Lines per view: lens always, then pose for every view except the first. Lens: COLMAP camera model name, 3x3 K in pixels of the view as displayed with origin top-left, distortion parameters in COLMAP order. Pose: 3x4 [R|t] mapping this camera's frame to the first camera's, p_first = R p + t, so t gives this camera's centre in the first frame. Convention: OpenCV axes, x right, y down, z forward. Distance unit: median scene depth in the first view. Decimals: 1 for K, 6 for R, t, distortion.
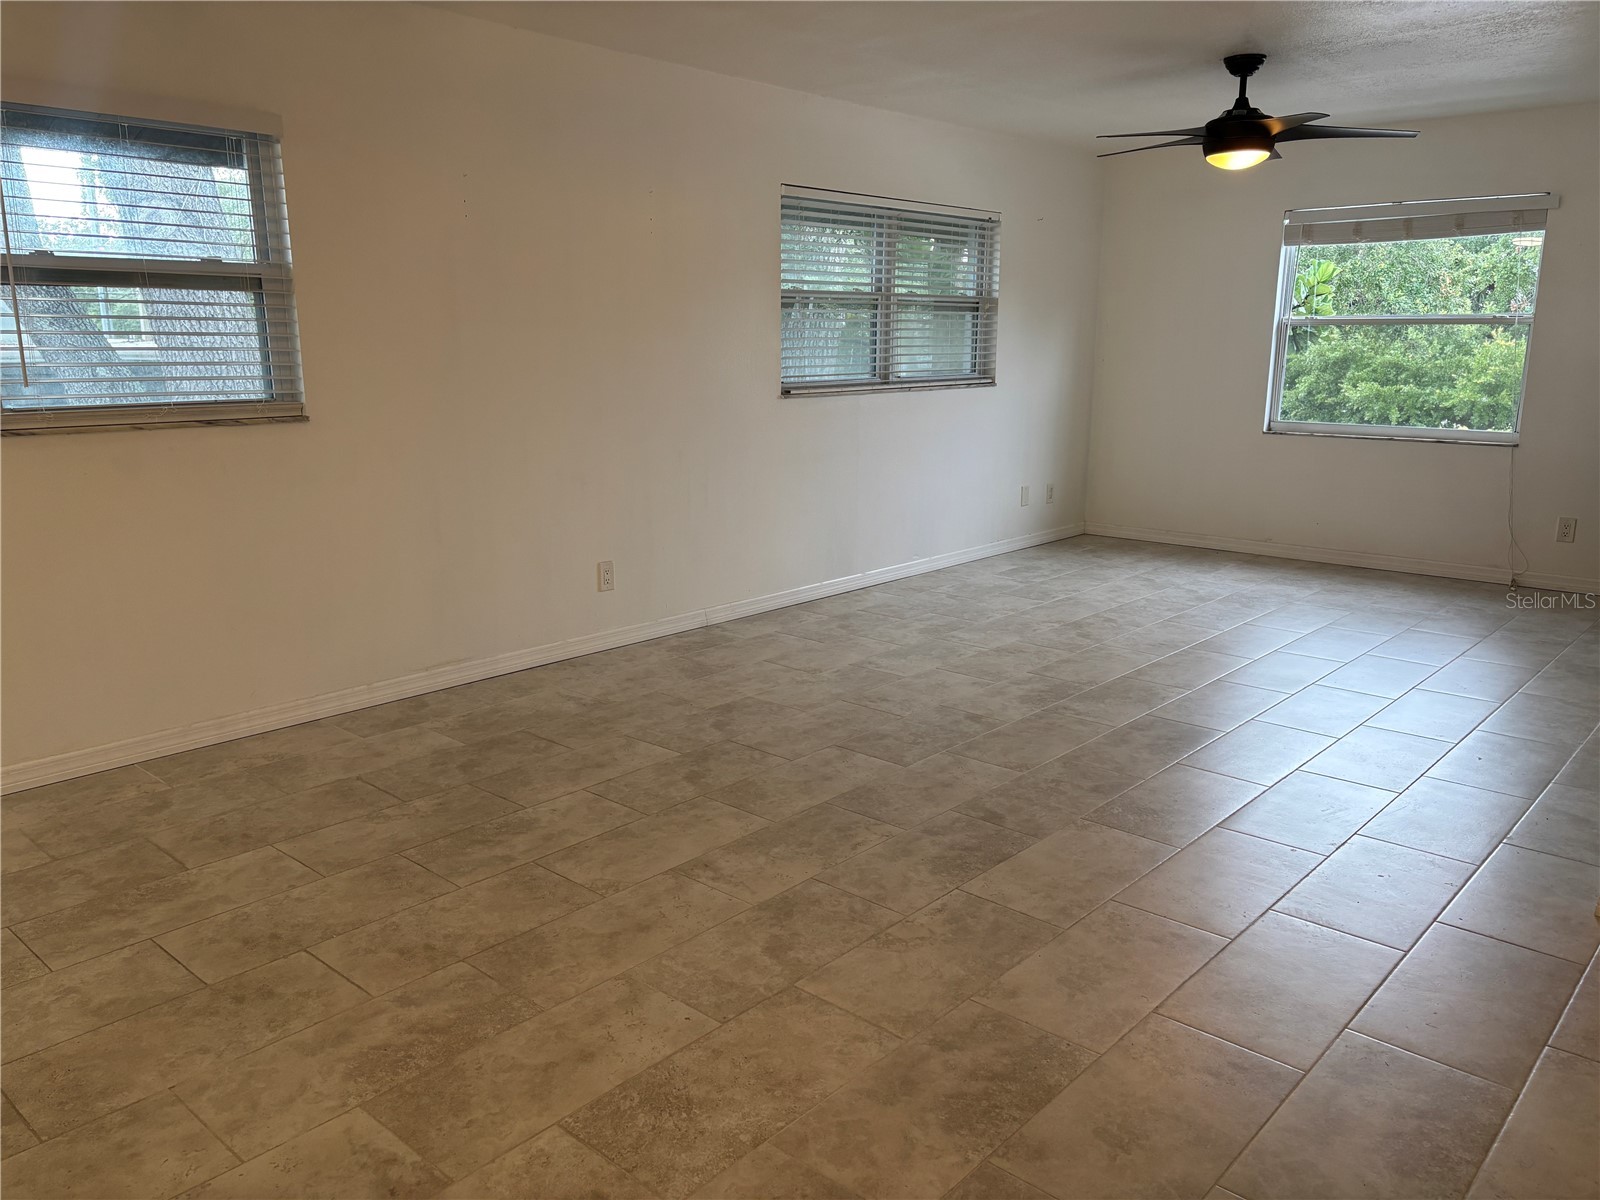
lens RADIAL K [[1201.6, 0, 796.7], [0, 1201.6, 598.7], [0, 0, 1]] dist [0.056472, -0.035365]
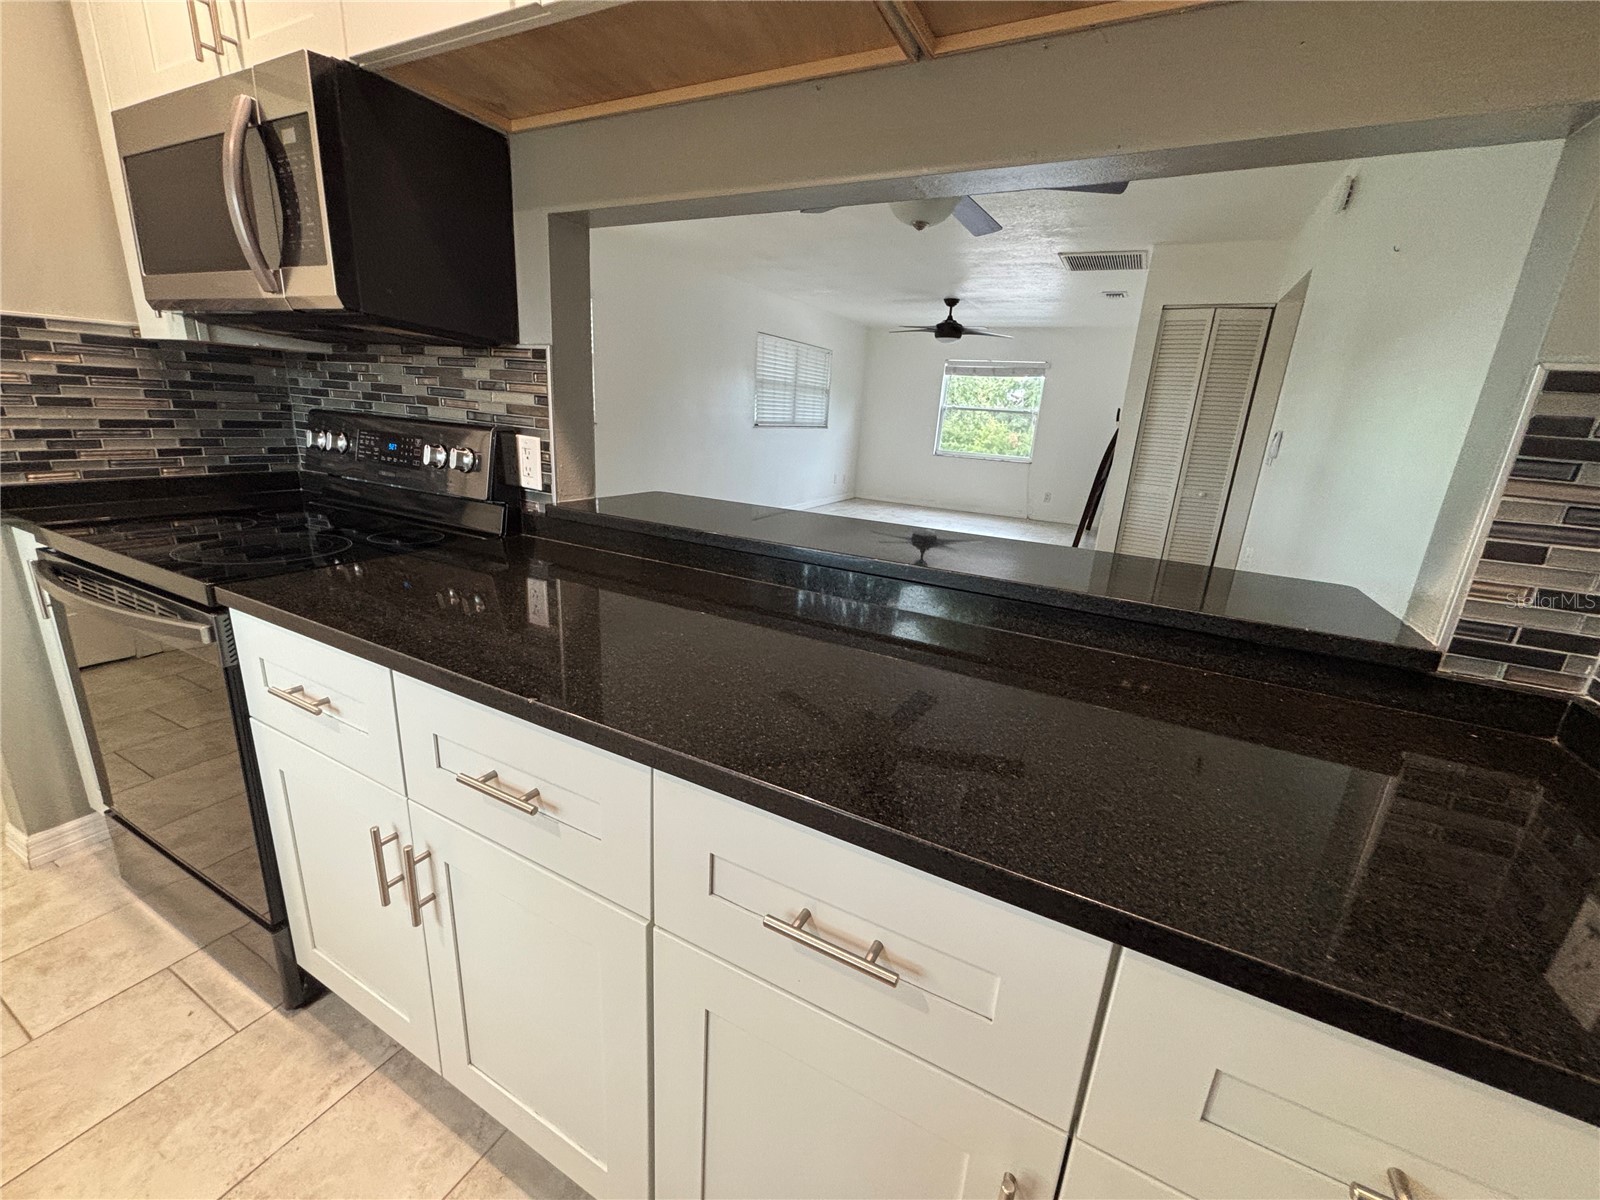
lens RADIAL K [[649.9, 0, 802.6], [0, 649.9, 599.7], [0, 0, 1]] dist [-0.014654, -0.000013]
pose [[0.966177, -0.019262, 0.257158, -0.478466], [-0.000236, 0.997140, 0.075574, 0.123074], [-0.257878, -0.073078, 0.963410, -0.426838]]
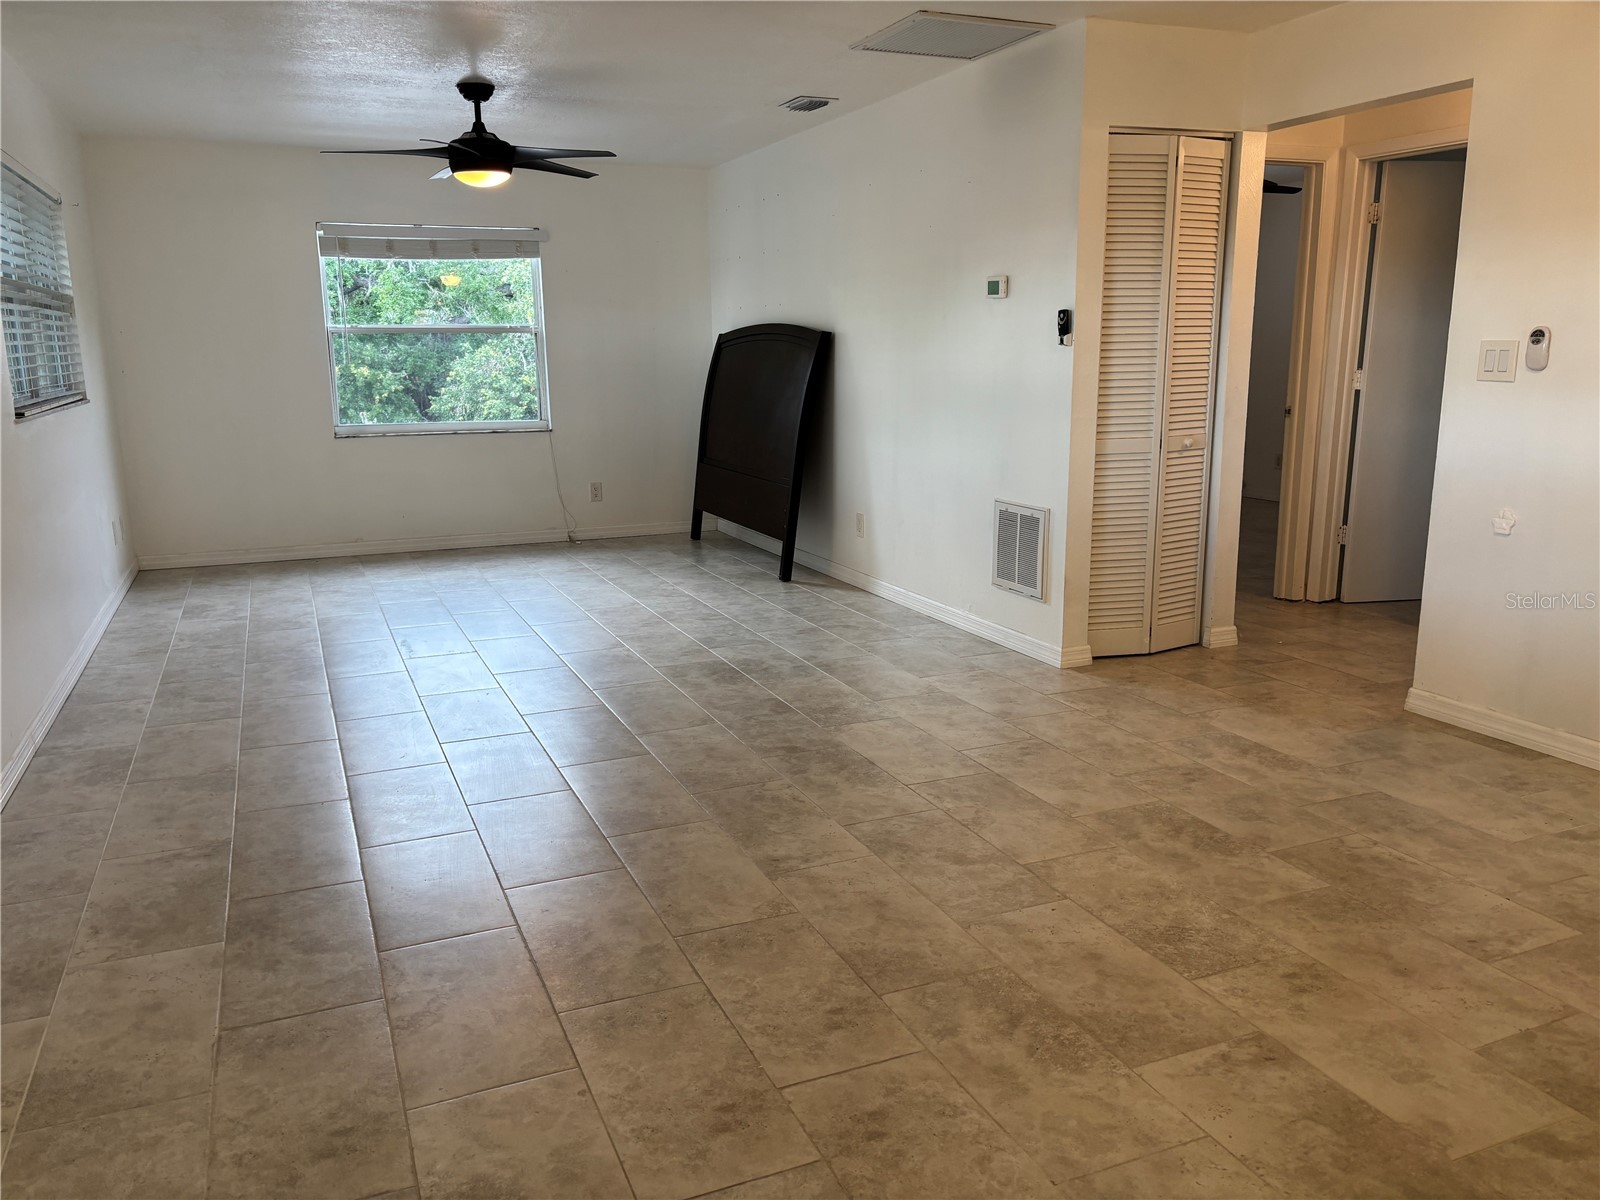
lens RADIAL K [[1201.6, 0, 794.5], [0, 1201.6, 590.2], [0, 0, 1]] dist [0.056472, -0.035365]
pose [[0.425412, -0.187249, 0.885417, -0.932720], [0.207192, 0.972527, 0.106122, -0.098497], [-0.880963, 0.138306, 0.452521, 0.526054]]
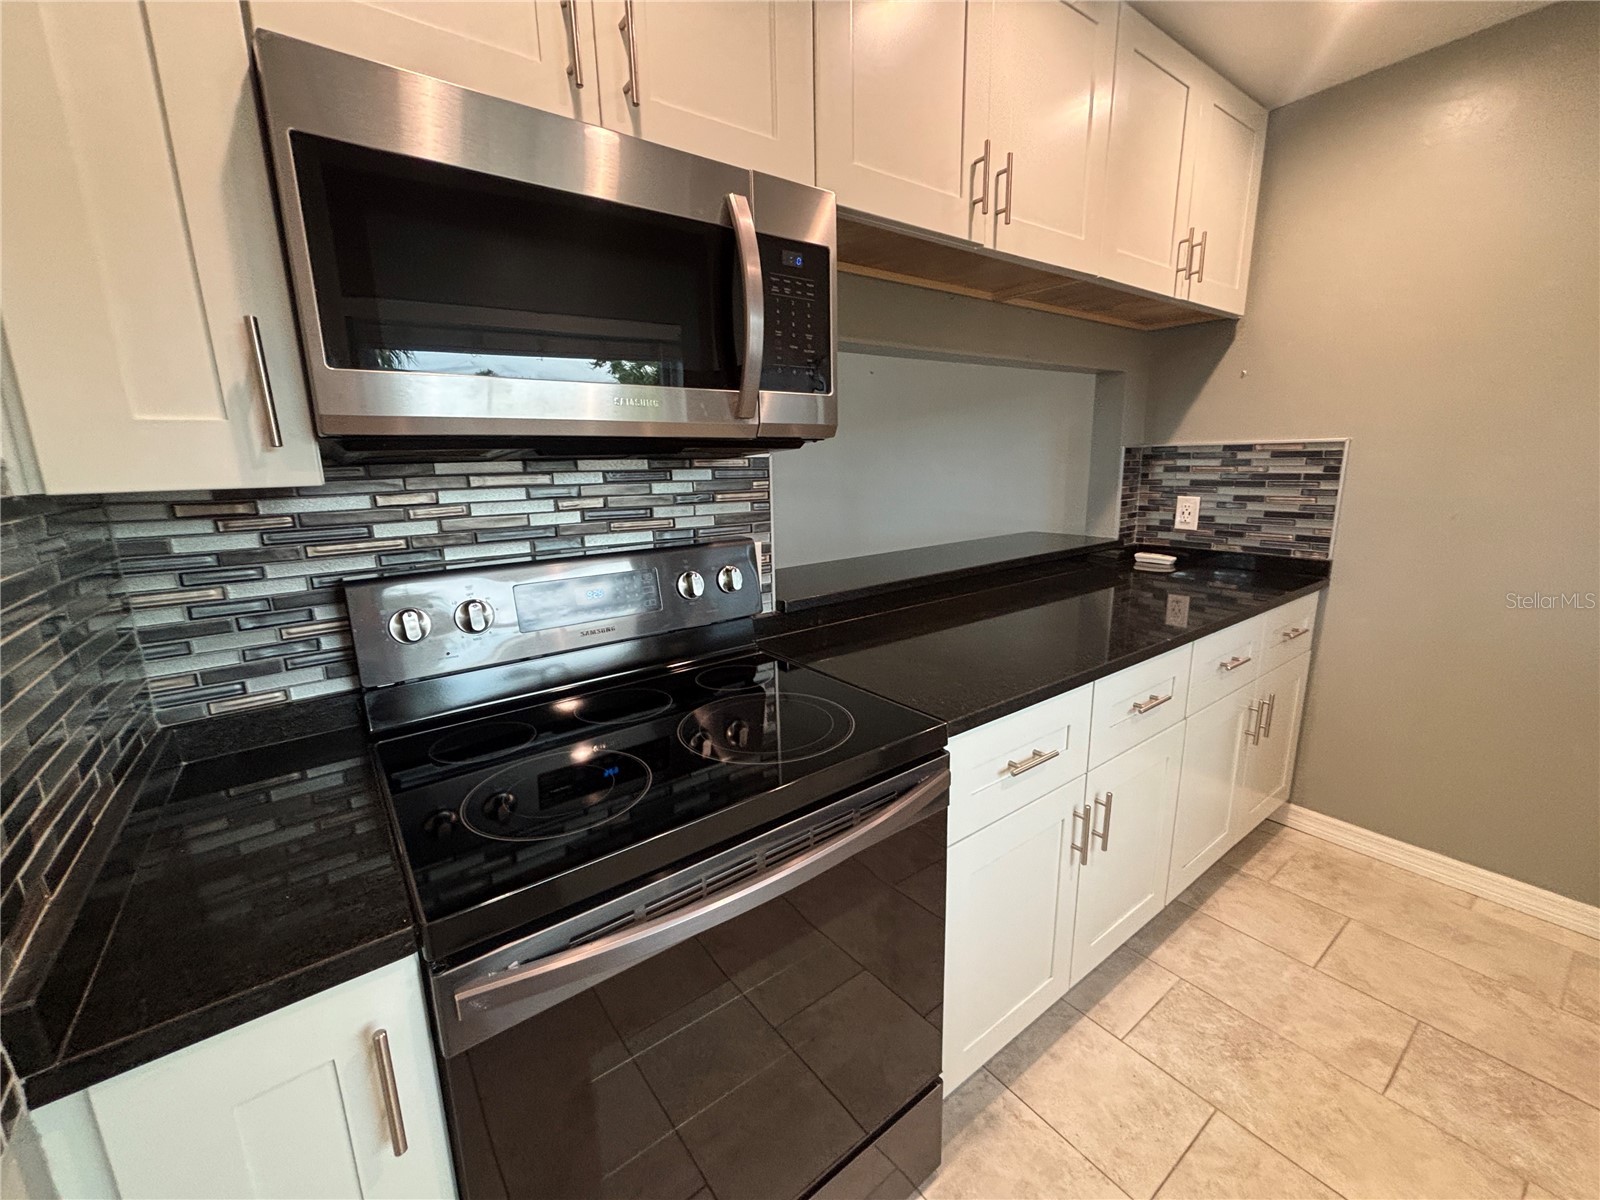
lens RADIAL K [[649.9, 0, 800.4], [0, 649.9, 595.5], [0, 0, 1]] dist [-0.014654, -0.000013]
pose [[0.194115, -0.213750, 0.957408, -1.040631], [0.232288, 0.958232, 0.166837, -0.002749], [-0.953080, 0.190009, 0.235659, -0.020442]]
